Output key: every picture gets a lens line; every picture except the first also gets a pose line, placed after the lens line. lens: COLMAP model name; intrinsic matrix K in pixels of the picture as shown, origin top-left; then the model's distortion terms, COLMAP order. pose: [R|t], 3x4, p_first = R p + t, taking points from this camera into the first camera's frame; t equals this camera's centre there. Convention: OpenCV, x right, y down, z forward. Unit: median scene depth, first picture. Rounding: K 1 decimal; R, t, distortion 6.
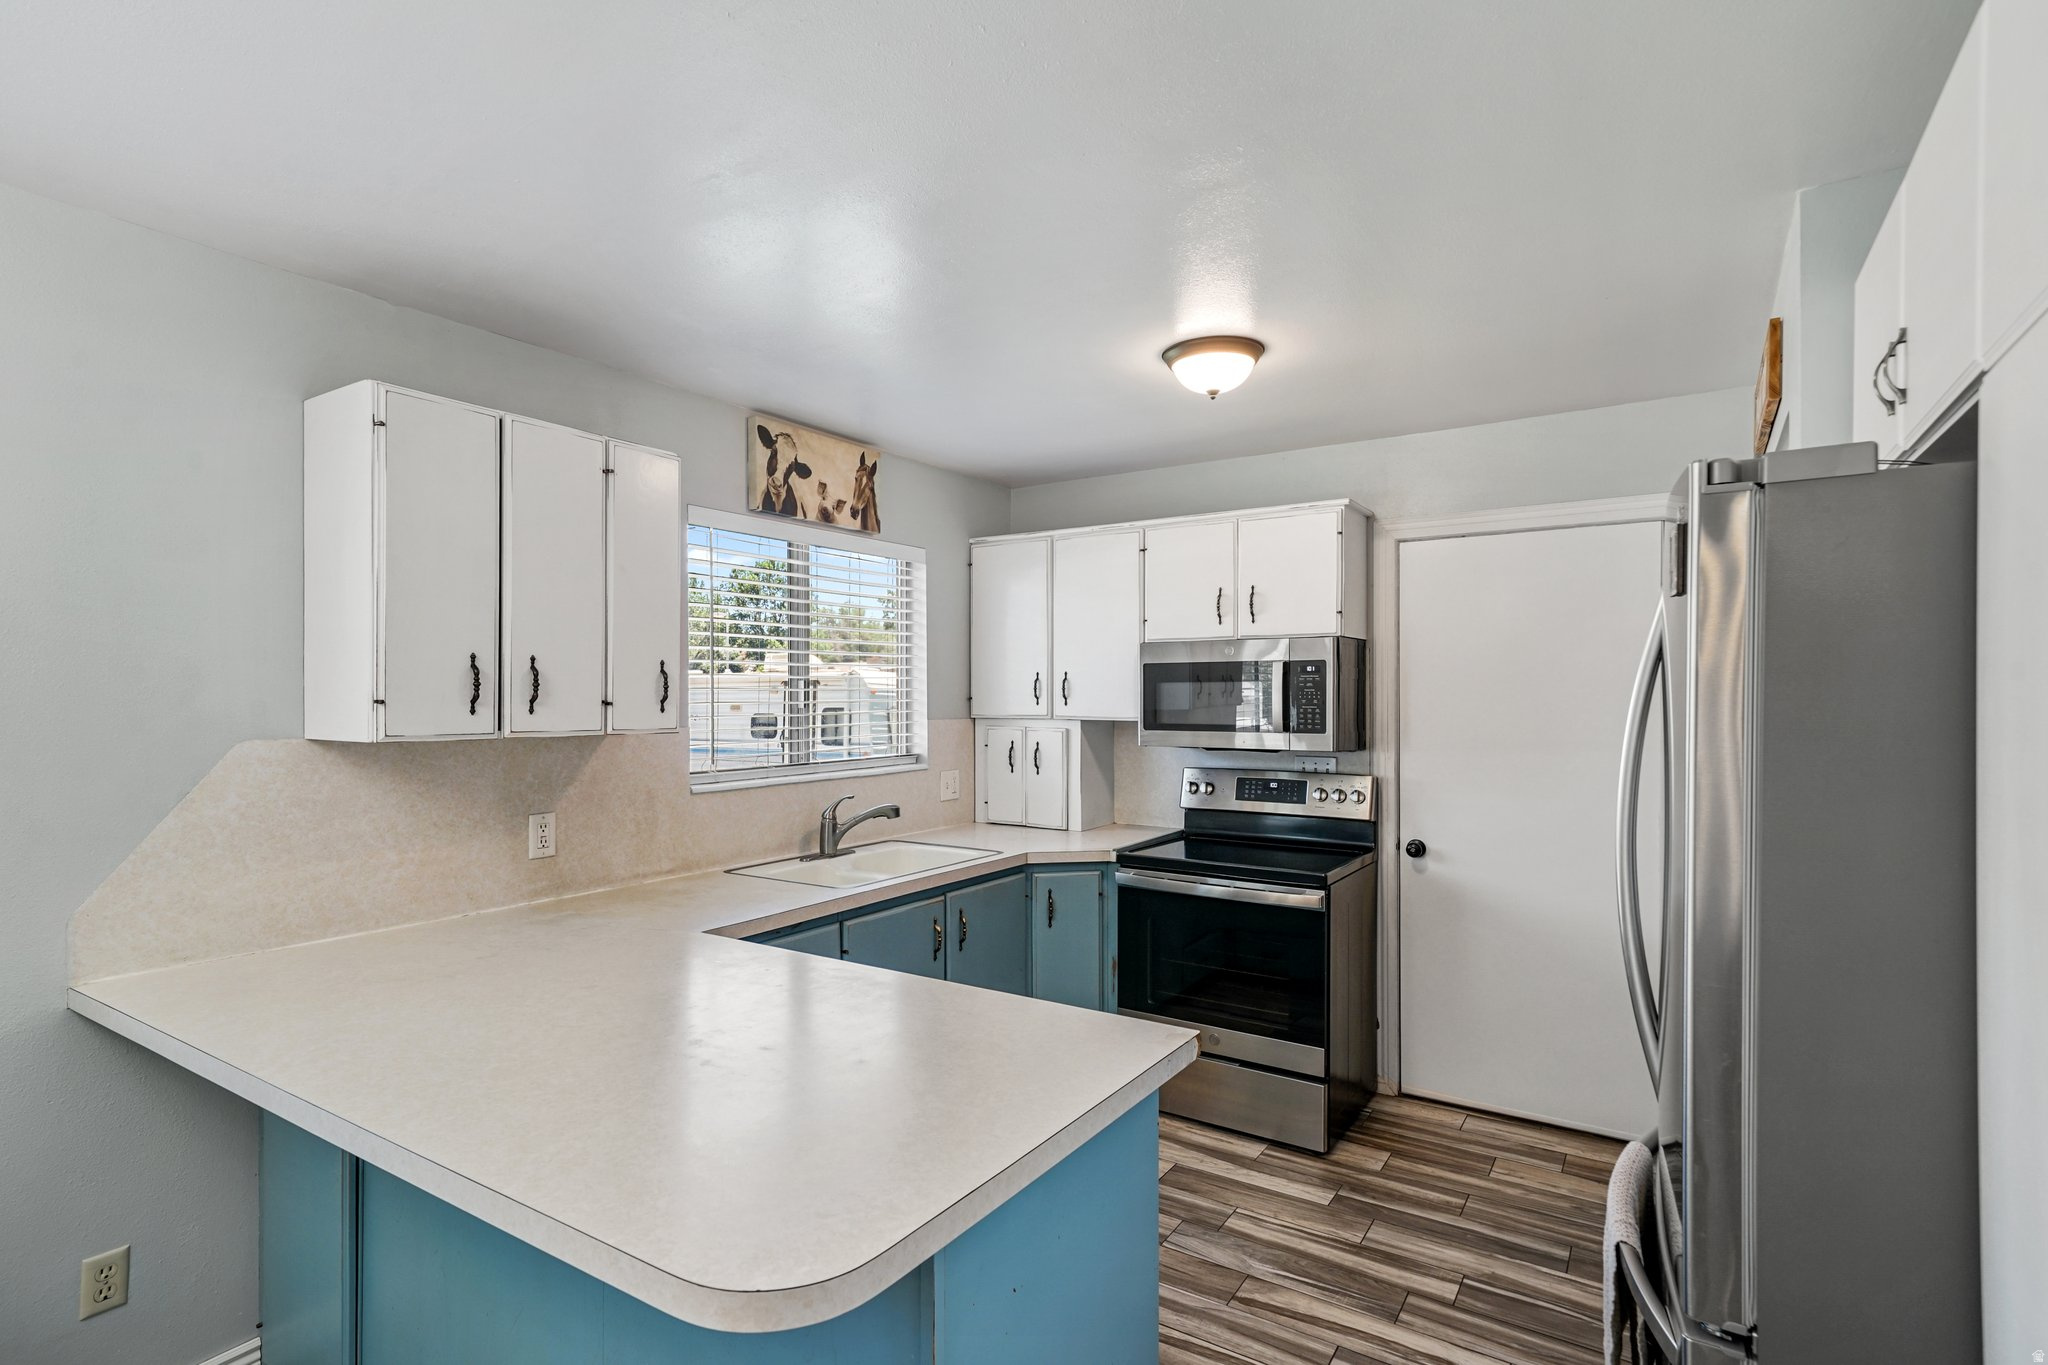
lens RADIAL K [[1016.2, 0, 1024.0], [0, 1016.2, 682.5], [0, 0, 1]] dist [-0.000722, -0.000011]
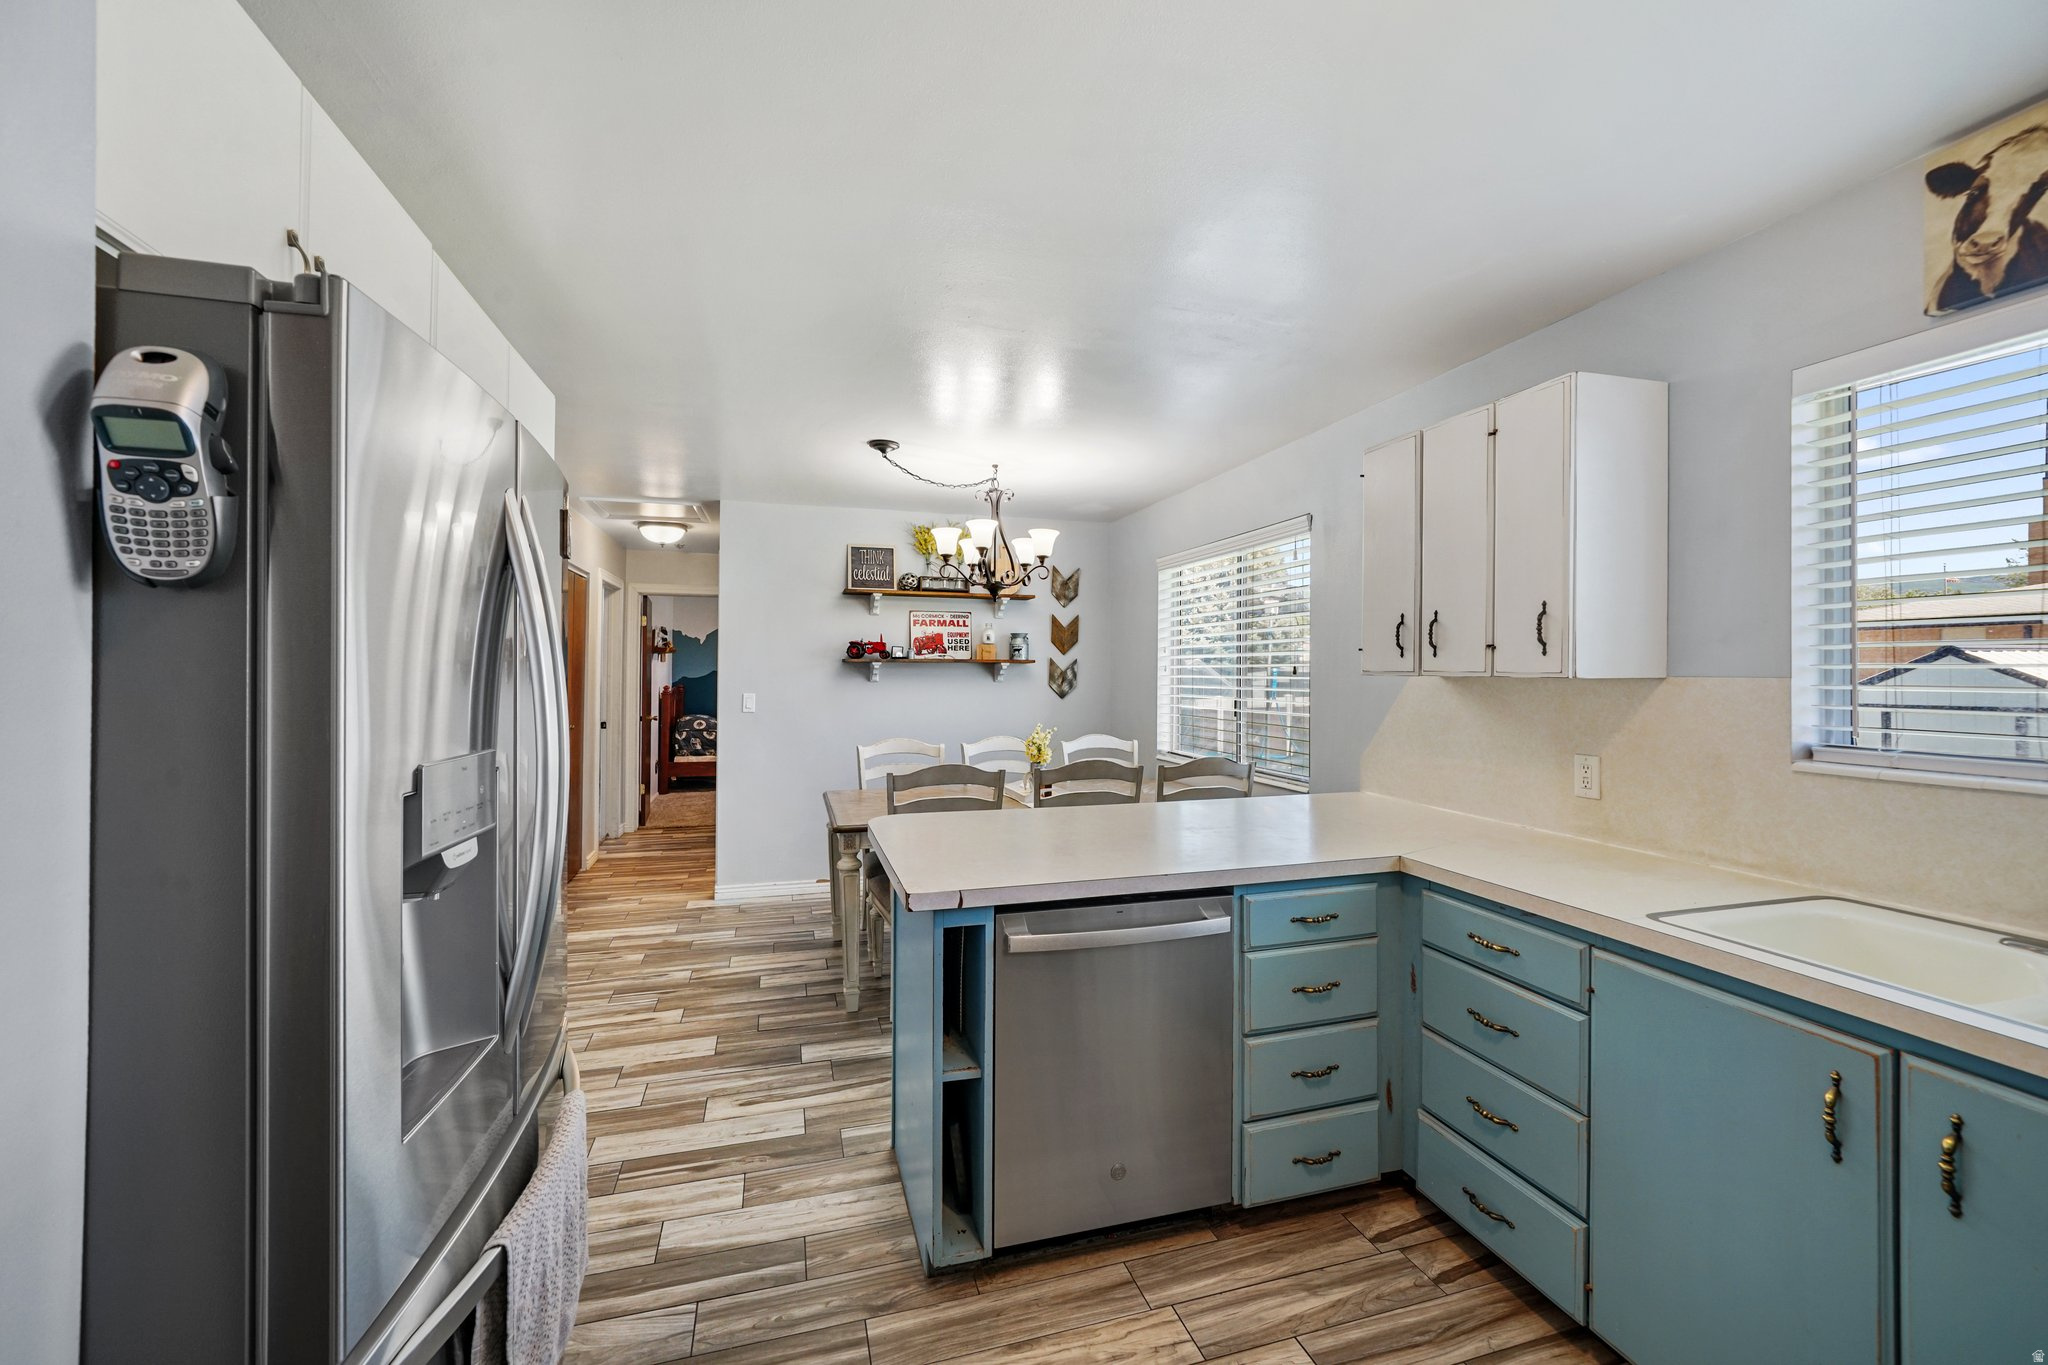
lens RADIAL K [[830.4, 0, 1024.0], [0, 830.4, 682.5], [0, 0, 1]] dist [-0.000546, -0.000101]
pose [[-0.642172, 0.013335, -0.766445, 0.540893], [0.005593, 0.999904, 0.012711, 0.040943], [0.766540, 0.003876, -0.642185, 1.103899]]
